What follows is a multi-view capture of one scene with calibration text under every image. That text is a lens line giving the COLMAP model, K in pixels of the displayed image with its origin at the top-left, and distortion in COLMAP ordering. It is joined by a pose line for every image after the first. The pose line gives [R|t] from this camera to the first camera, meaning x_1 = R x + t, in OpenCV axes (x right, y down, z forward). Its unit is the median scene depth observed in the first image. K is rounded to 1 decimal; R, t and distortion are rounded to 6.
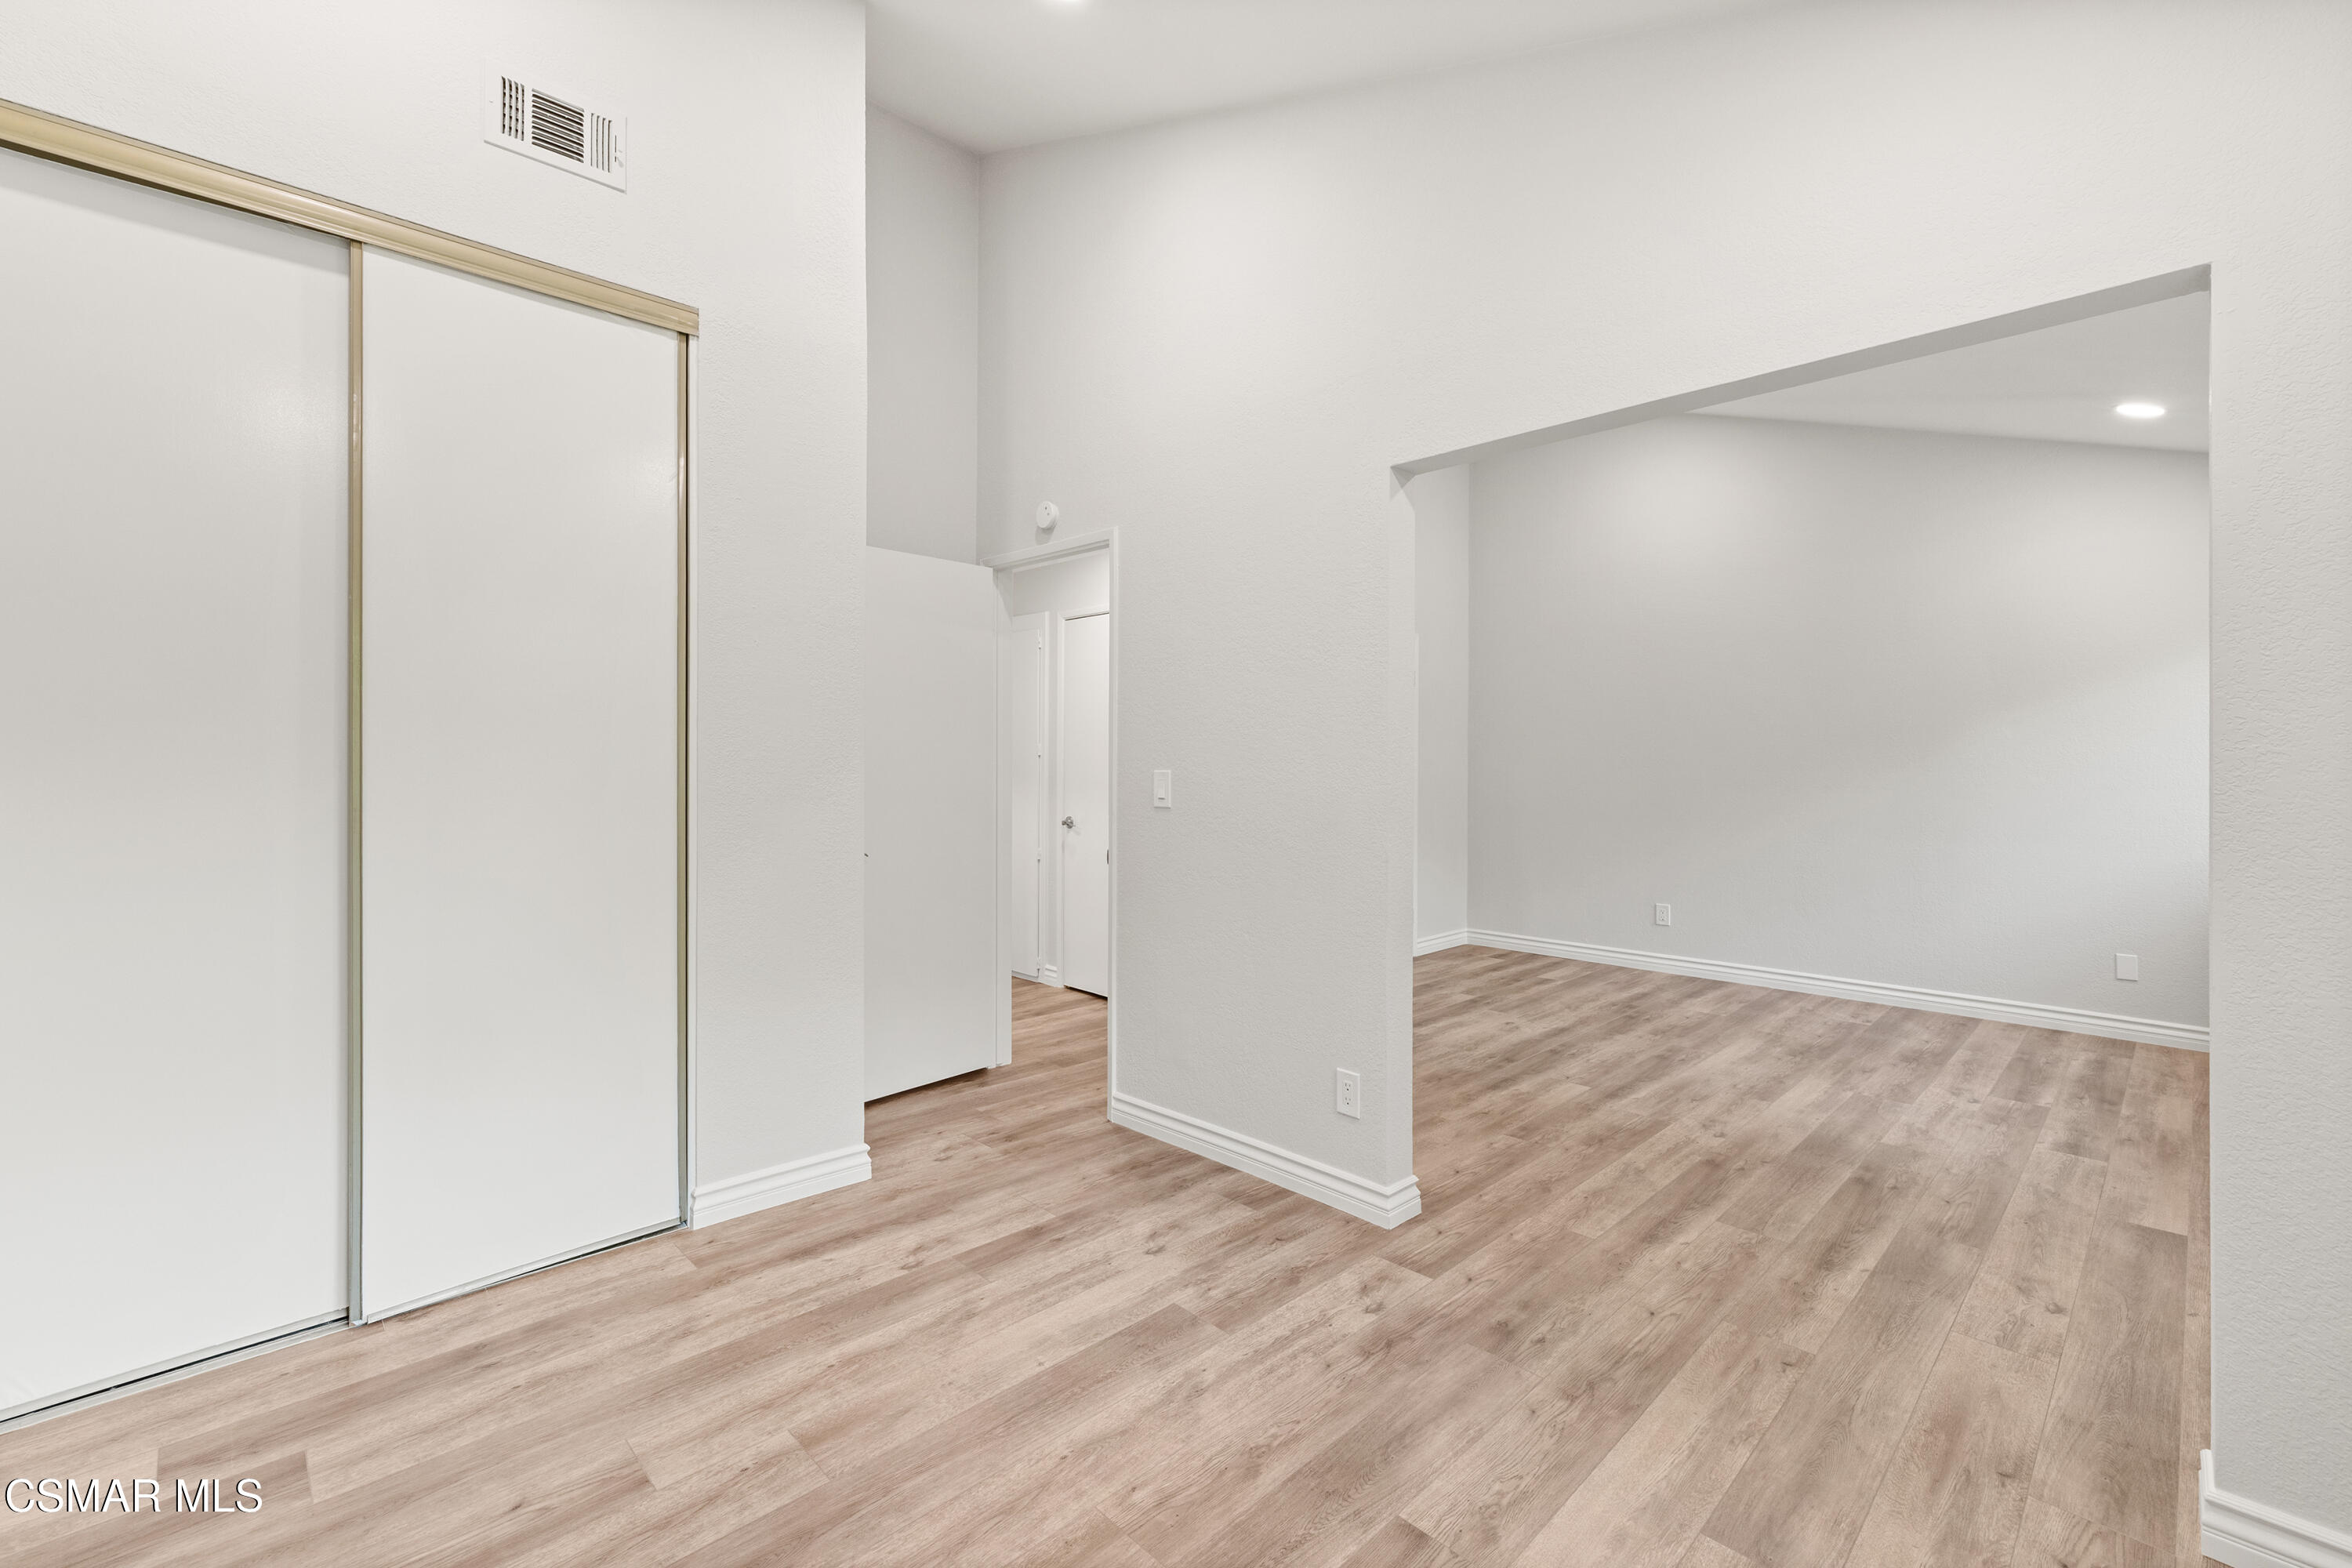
lens RADIAL K [[993.0, 0, 1174.5], [0, 993.0, 776.1], [0, 0, 1]] dist [-0.003787, 0.000379]
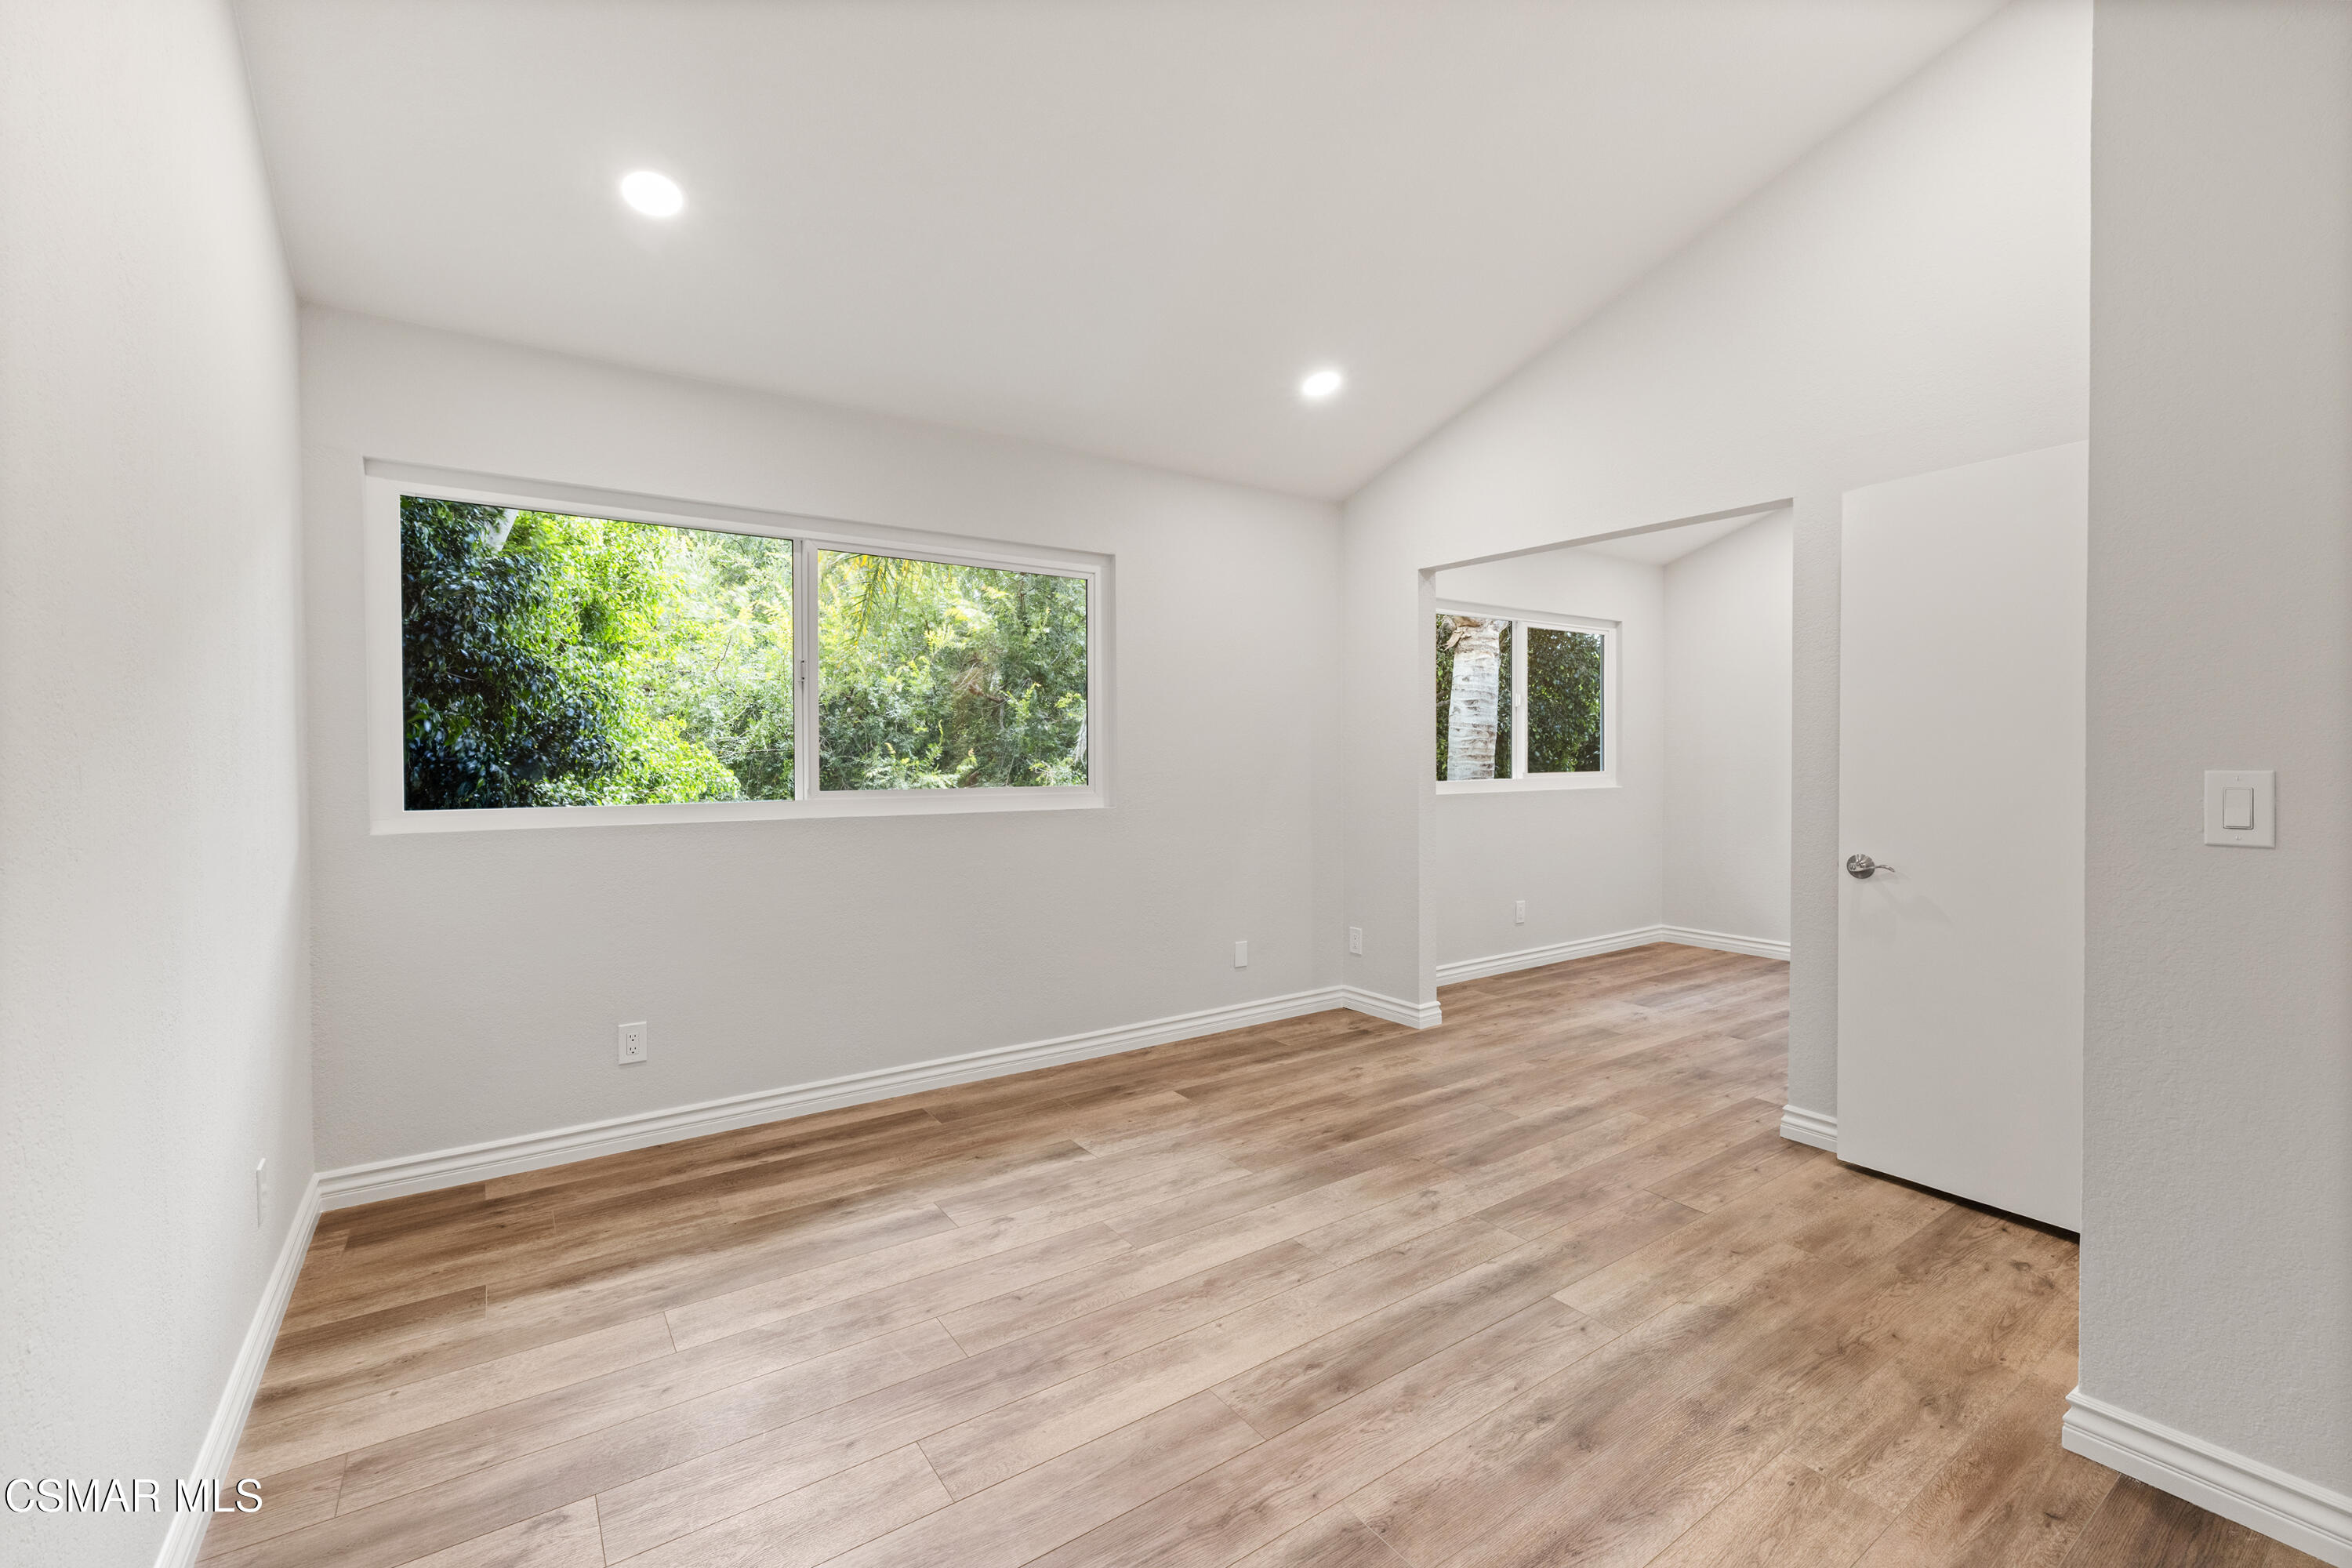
lens RADIAL K [[993.0, 0, 1185.8], [0, 993.0, 773.7], [0, 0, 1]] dist [-0.003787, 0.000379]
pose [[-0.988602, -0.003942, 0.150499, 0.567188], [0.001414, 0.999370, 0.035465, -0.017747], [-0.150544, 0.035273, -0.987974, 1.662622]]
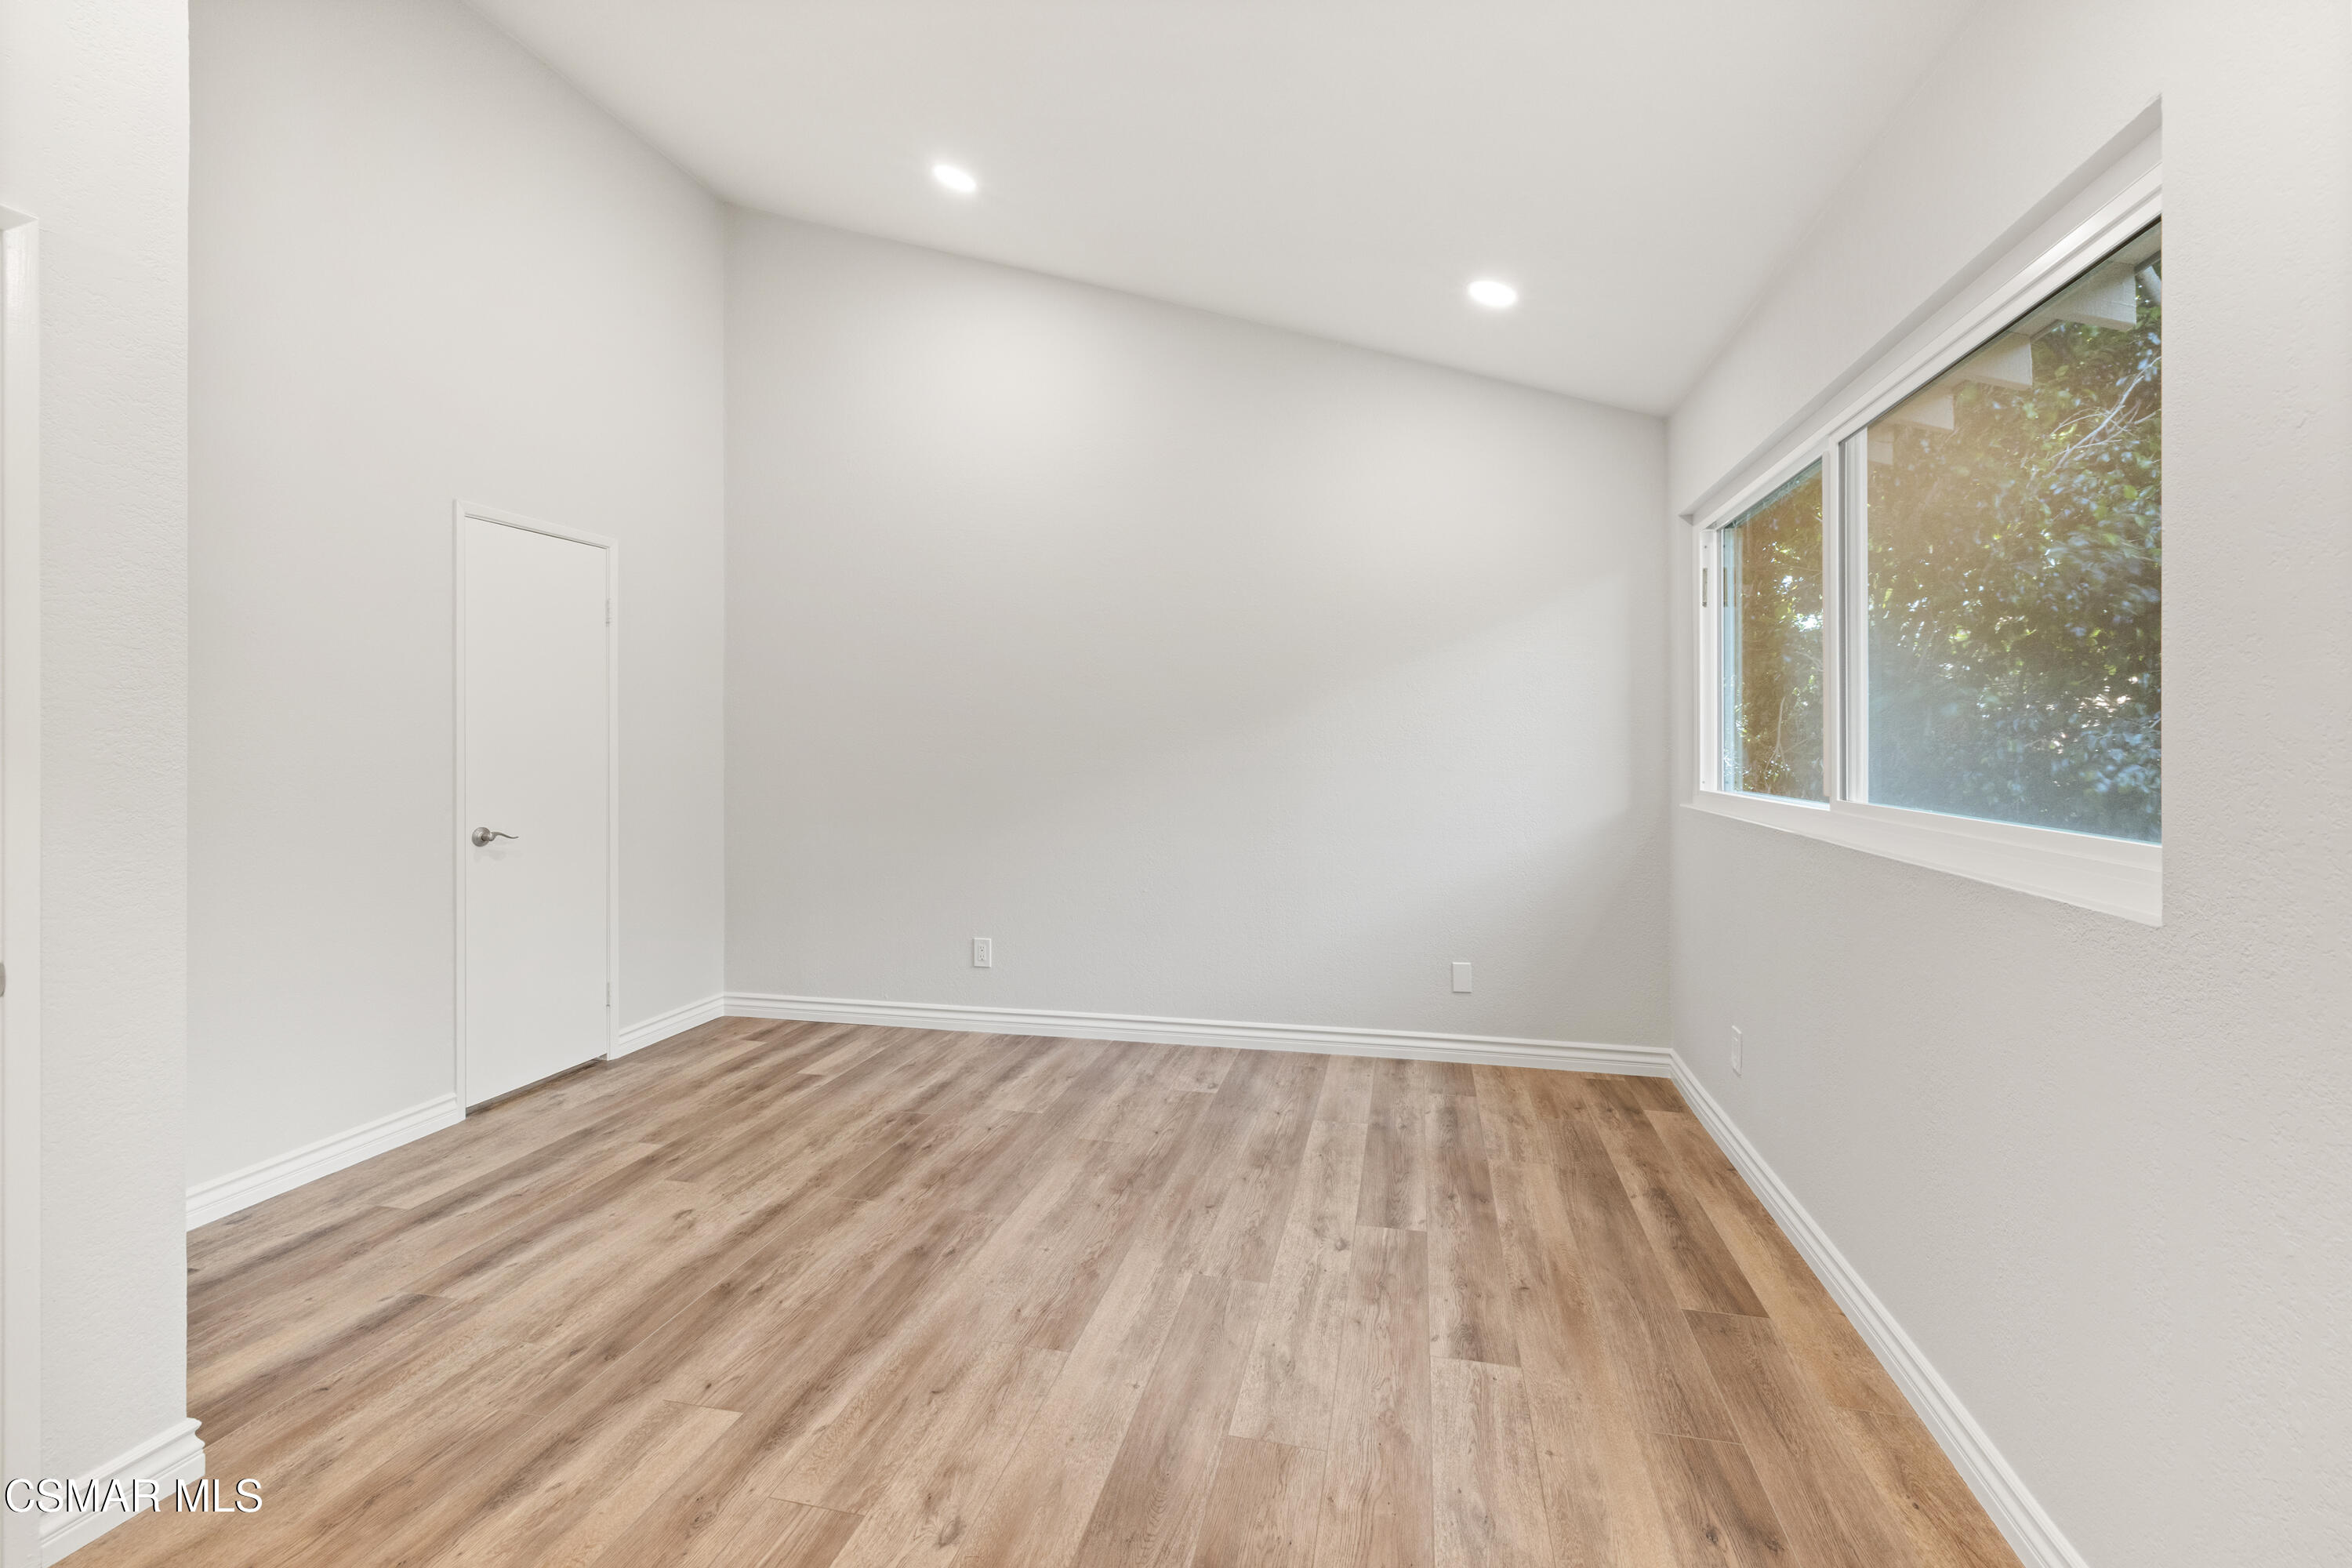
lens RADIAL K [[993.0, 0, 1189.8], [0, 993.0, 767.6], [0, 0, 1]] dist [-0.003787, 0.000379]
pose [[0.835867, -0.020732, 0.548541, 0.356407], [0.015099, 0.999777, 0.014779, -0.006700], [-0.548725, -0.004071, 0.835993, 0.492422]]
